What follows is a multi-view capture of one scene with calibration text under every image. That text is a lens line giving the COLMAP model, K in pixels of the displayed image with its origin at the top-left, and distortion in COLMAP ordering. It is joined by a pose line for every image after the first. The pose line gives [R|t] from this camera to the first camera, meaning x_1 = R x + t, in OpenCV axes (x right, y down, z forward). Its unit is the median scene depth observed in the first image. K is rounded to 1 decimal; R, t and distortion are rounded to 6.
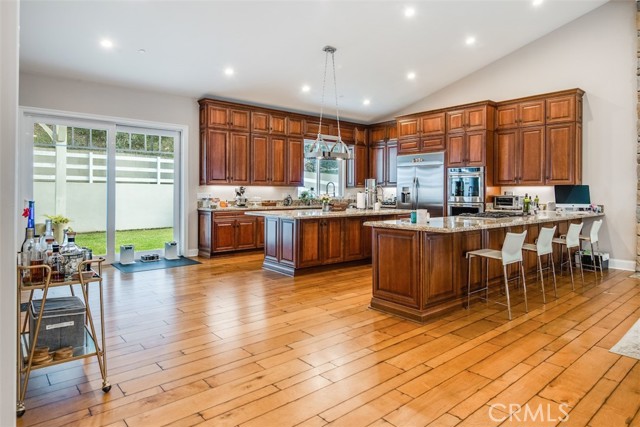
lens RADIAL K [[389.4, 0, 320.5], [0, 389.4, 193.5], [0, 0, 1]] dist [0.003001, 0.000447]
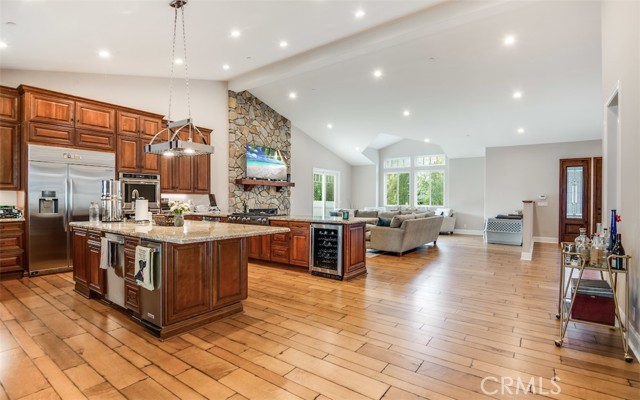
lens RADIAL K [[304.9, 0, 319.9], [0, 304.9, 202.4], [0, 0, 1]] dist [-0.002502, -0.000497]
pose [[-0.237612, -0.012938, 0.971274, -0.507255], [-0.002774, 0.999916, 0.012641, -0.004401], [-0.971356, 0.000309, -0.237628, 0.750651]]
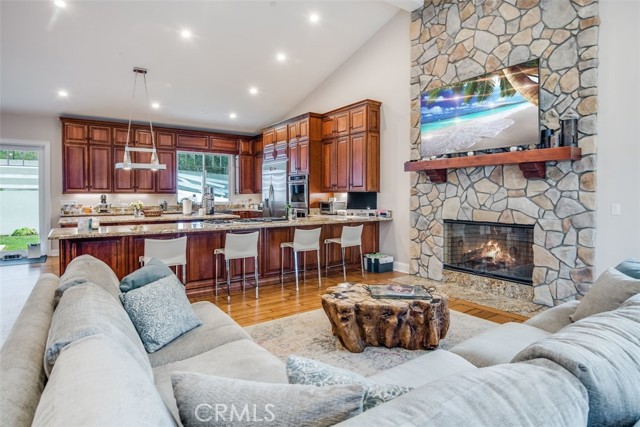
lens RADIAL K [[355.8, 0, 323.2], [0, 355.8, 199.2], [0, 0, 1]] dist [0.022681, -0.031063]
pose [[0.996224, -0.005239, -0.086660, 0.533962], [0.005842, 0.999960, 0.006711, -0.007092], [0.086622, -0.007192, 0.996215, 0.027798]]
